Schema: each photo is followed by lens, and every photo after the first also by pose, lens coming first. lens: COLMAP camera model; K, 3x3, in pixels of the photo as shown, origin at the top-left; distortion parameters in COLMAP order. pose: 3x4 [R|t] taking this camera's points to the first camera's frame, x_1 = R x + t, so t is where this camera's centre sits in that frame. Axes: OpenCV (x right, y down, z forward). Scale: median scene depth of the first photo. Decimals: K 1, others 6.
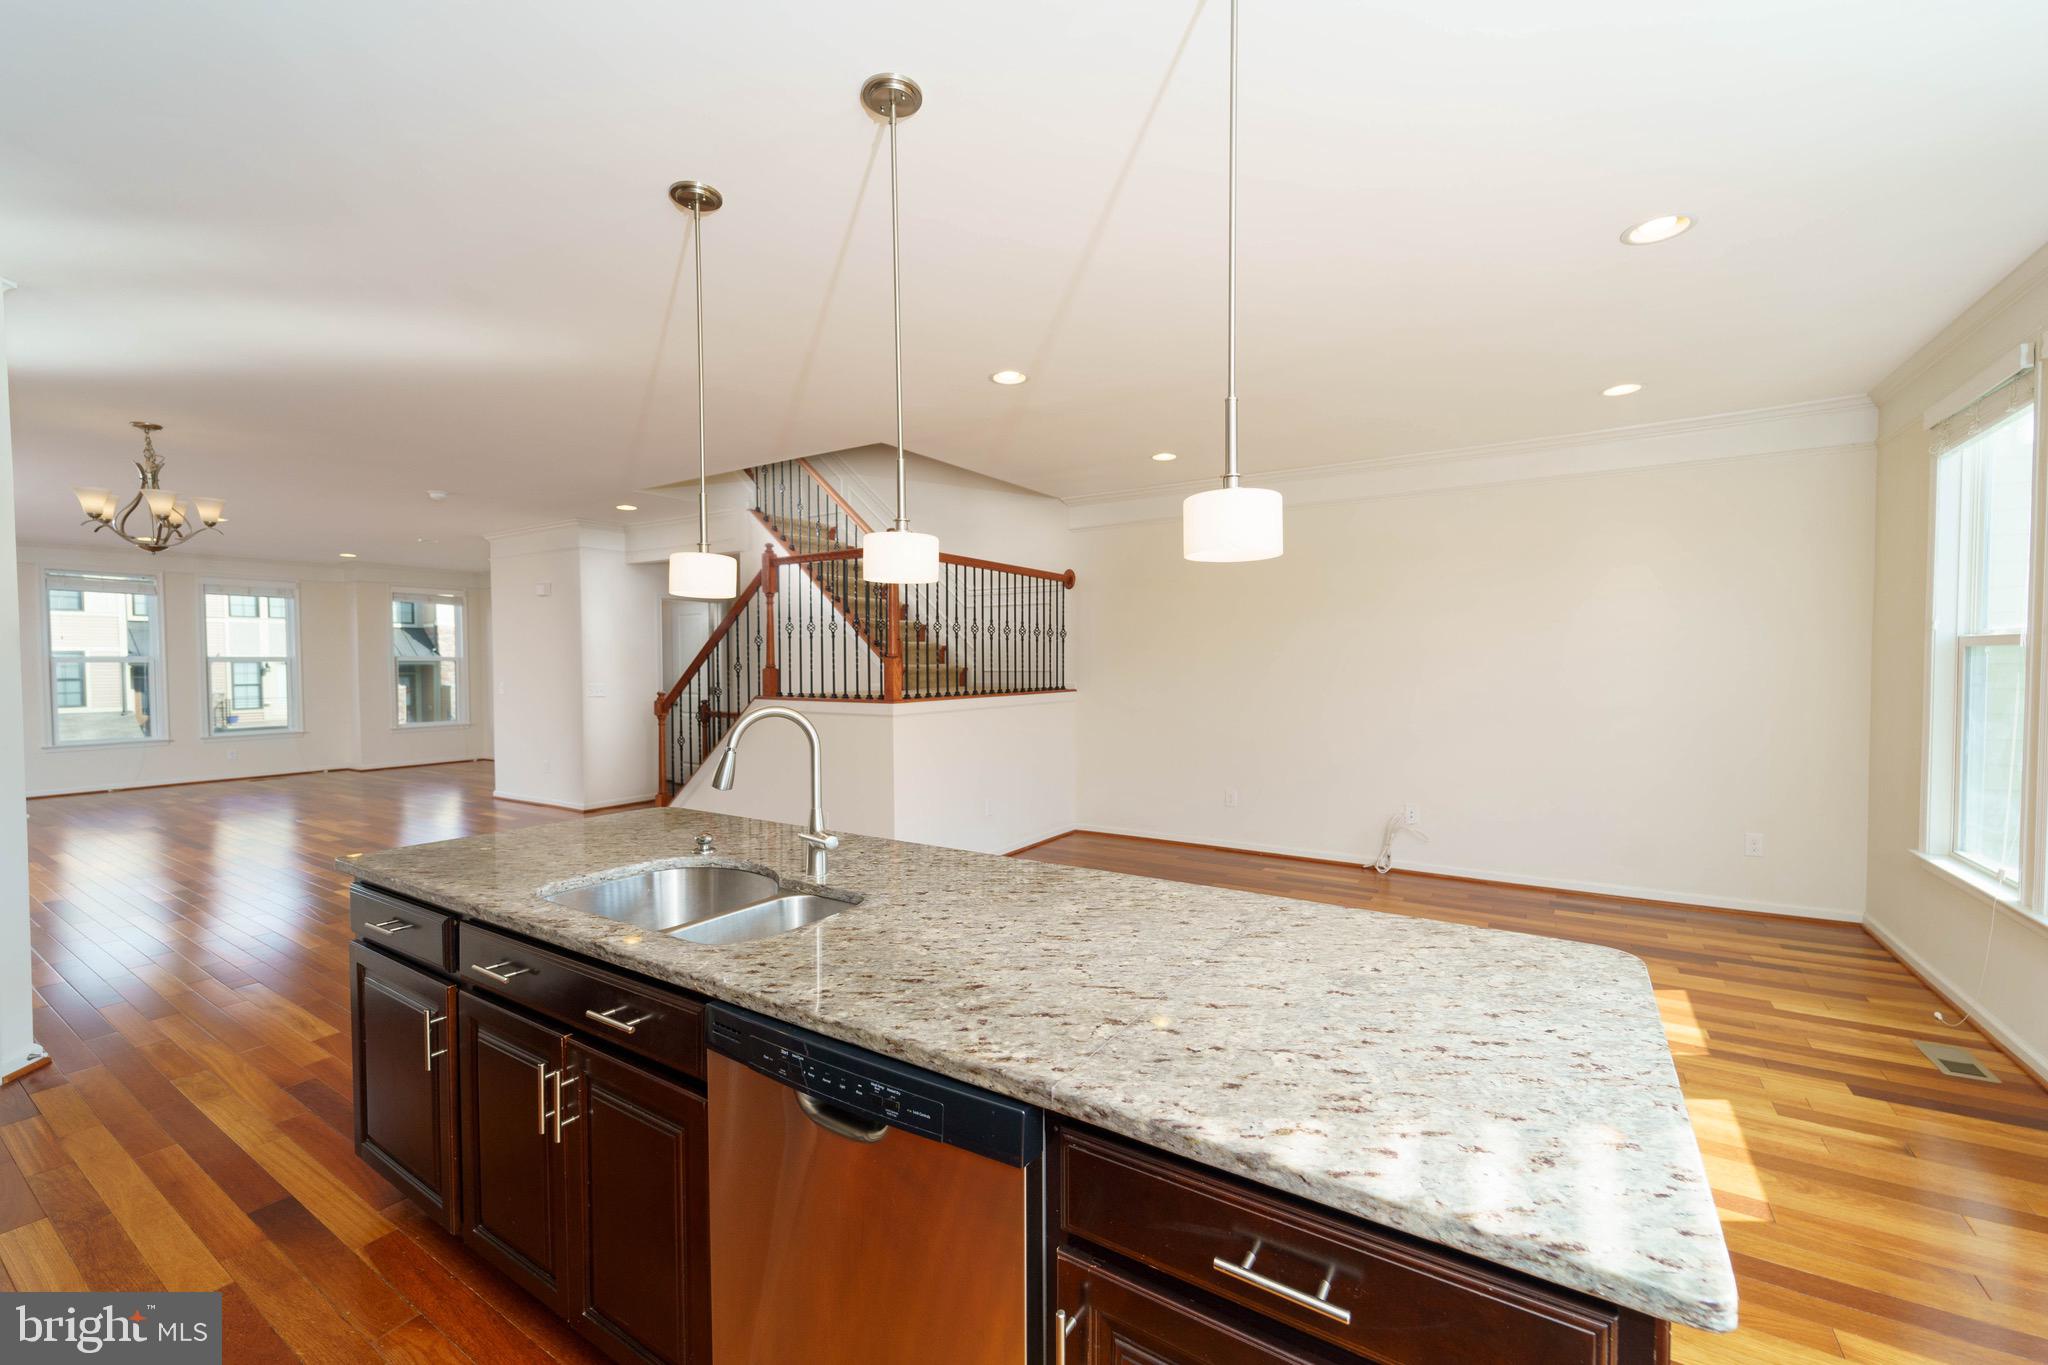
lens RADIAL K [[823.0, 0, 1027.3], [0, 823.0, 690.0], [0, 0, 1]] dist [-0.001053, -0.000047]
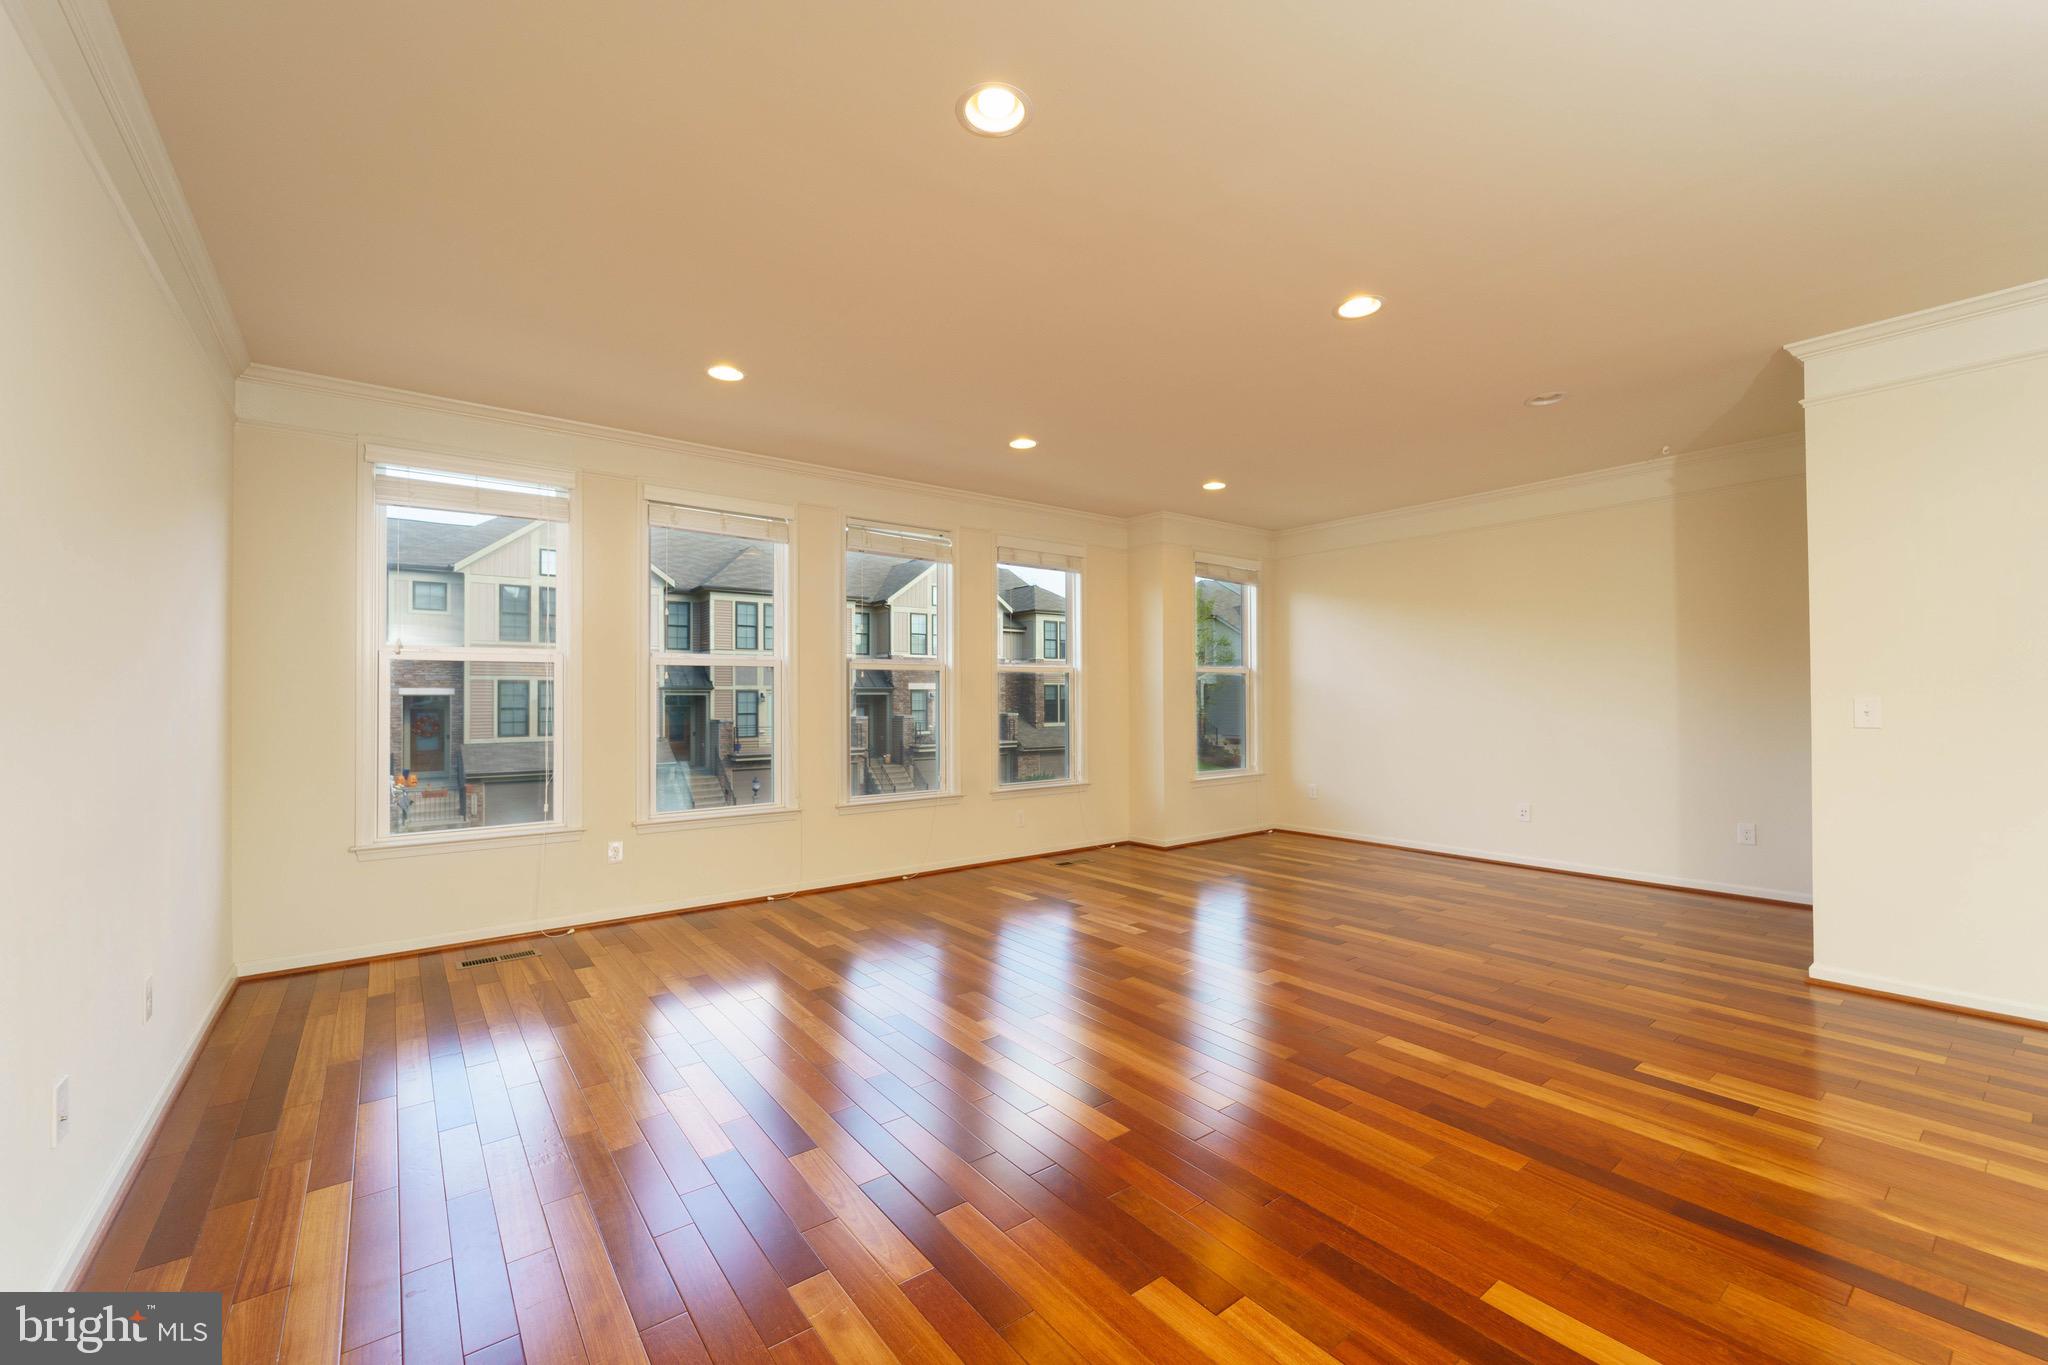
lens RADIAL K [[823.0, 0, 1027.3], [0, 823.0, 690.0], [0, 0, 1]] dist [-0.001053, -0.000047]
pose [[0.939730, -0.002361, -0.341908, -0.284314], [-0.012686, 0.999047, -0.041768, 0.002726], [0.341681, 0.043588, 0.938805, 0.155916]]
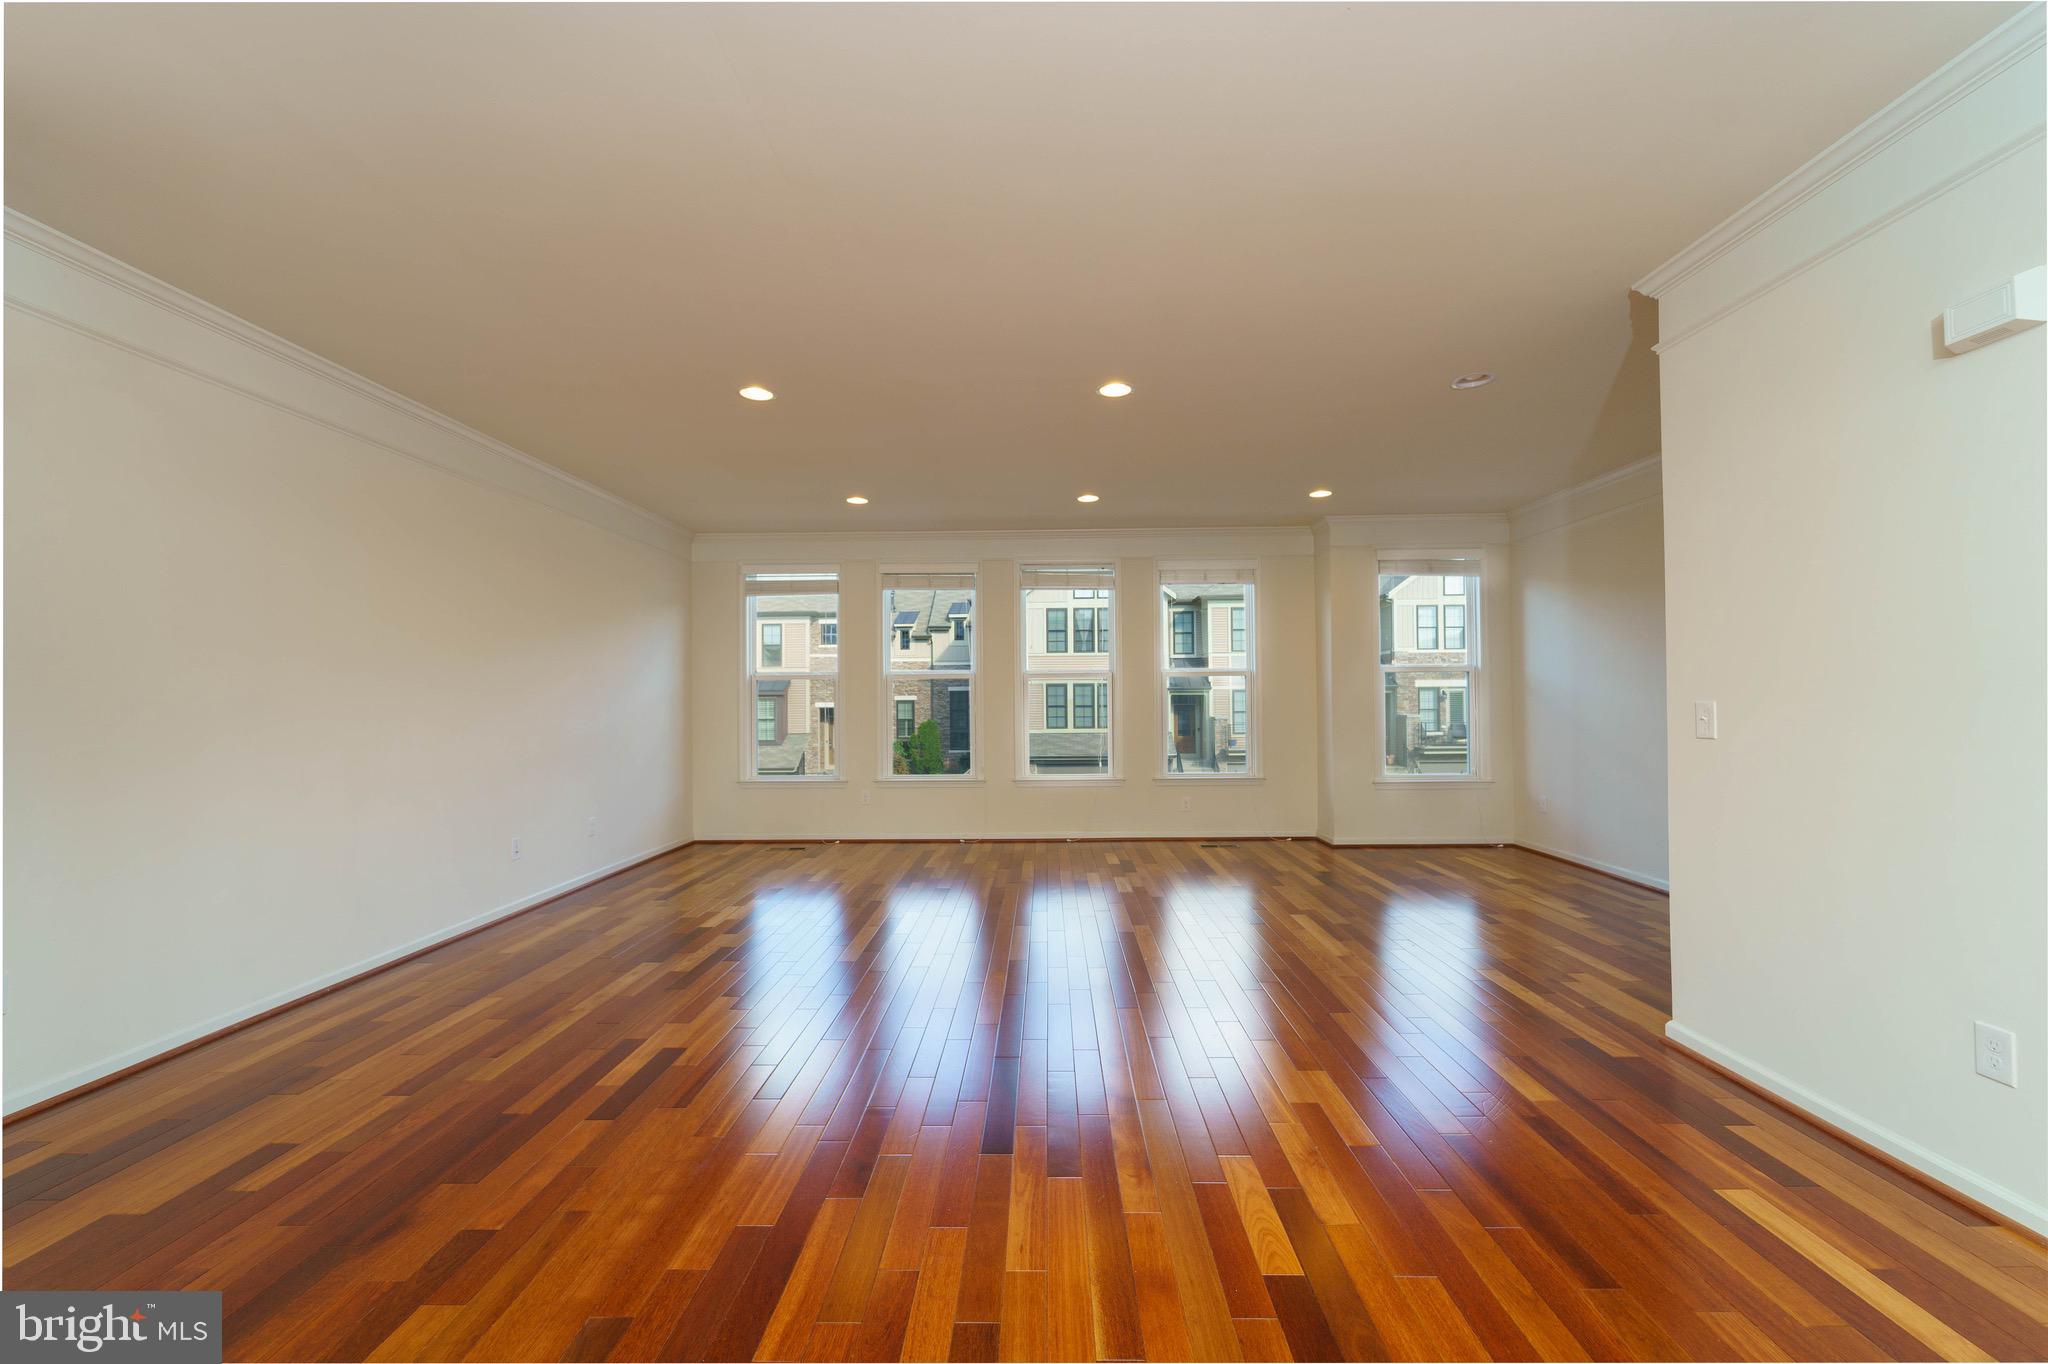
lens RADIAL K [[823.0, 0, 1027.3], [0, 823.0, 689.5], [0, 0, 1]] dist [-0.001053, -0.000047]
pose [[0.513913, -0.009489, -0.857790, -0.159118], [-0.025678, 0.999321, -0.026439, 0.000415], [0.857458, 0.035614, 0.513320, 0.193677]]
